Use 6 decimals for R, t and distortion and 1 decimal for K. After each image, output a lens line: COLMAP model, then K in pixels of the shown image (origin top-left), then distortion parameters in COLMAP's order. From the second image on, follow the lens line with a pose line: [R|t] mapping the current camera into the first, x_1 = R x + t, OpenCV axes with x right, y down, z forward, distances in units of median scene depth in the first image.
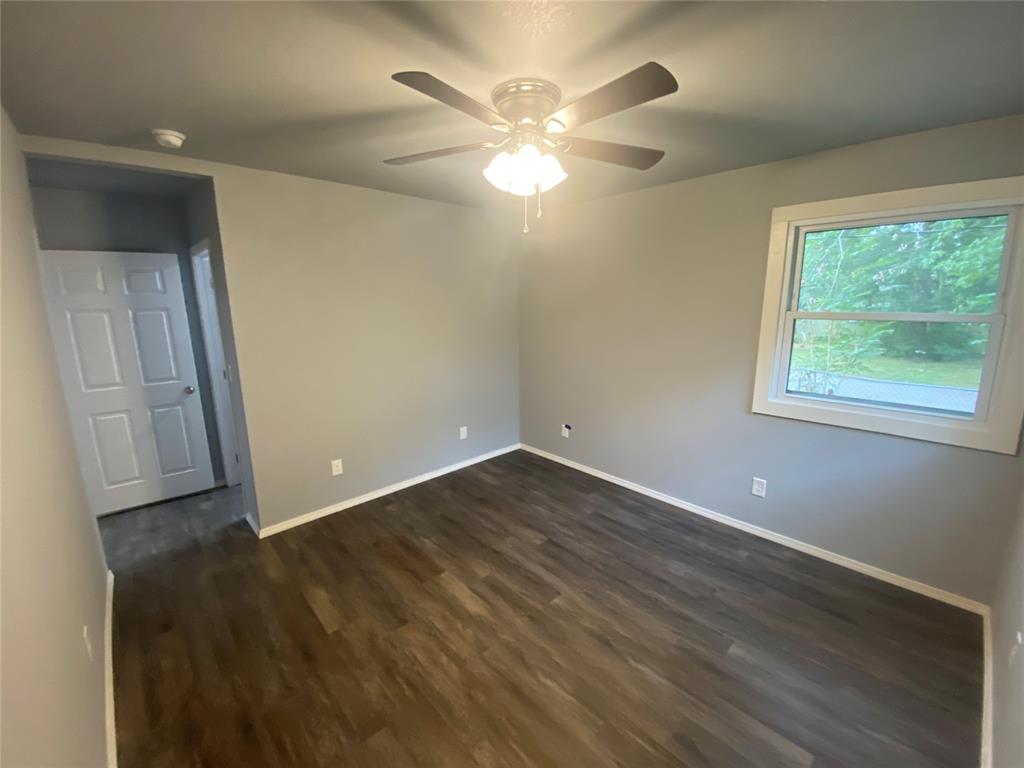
lens RADIAL K [[411.3, 0, 507.1], [0, 411.3, 381.4], [0, 0, 1]] dist [0.032645, -0.027280]
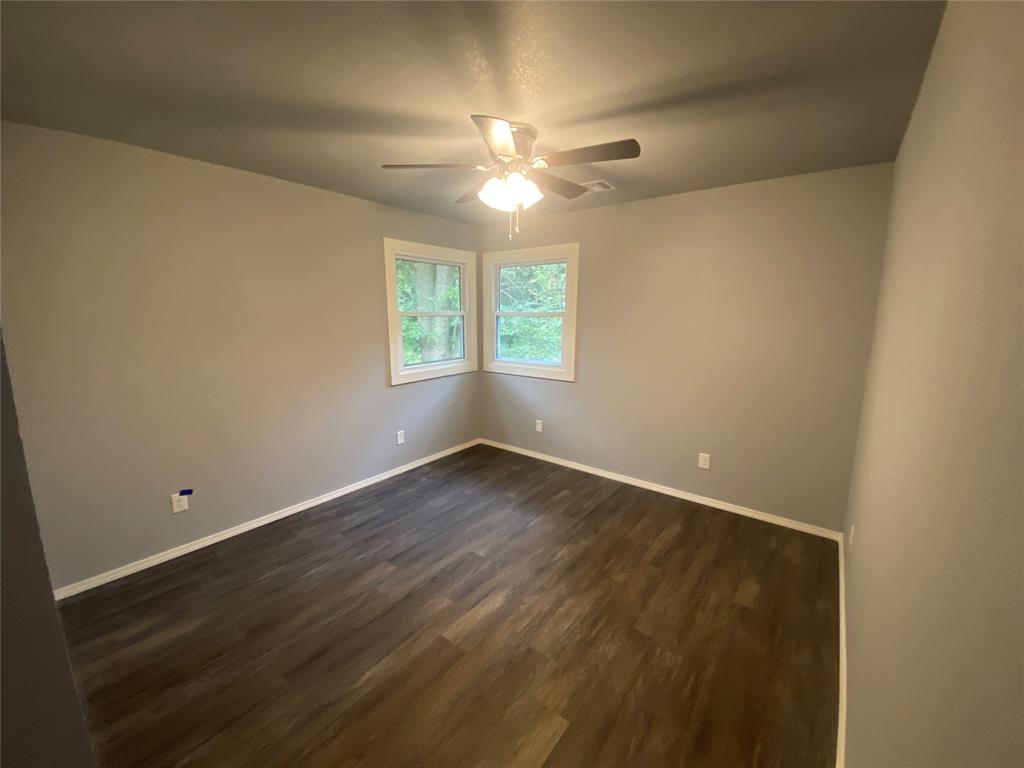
lens RADIAL K [[411.3, 0, 507.1], [0, 411.3, 381.4], [0, 0, 1]] dist [0.032645, -0.027280]
pose [[-0.156959, -0.159073, 0.974710, -0.905967], [0.197052, 0.962054, 0.188740, -0.136756], [-0.967747, 0.221693, -0.119658, 0.916129]]
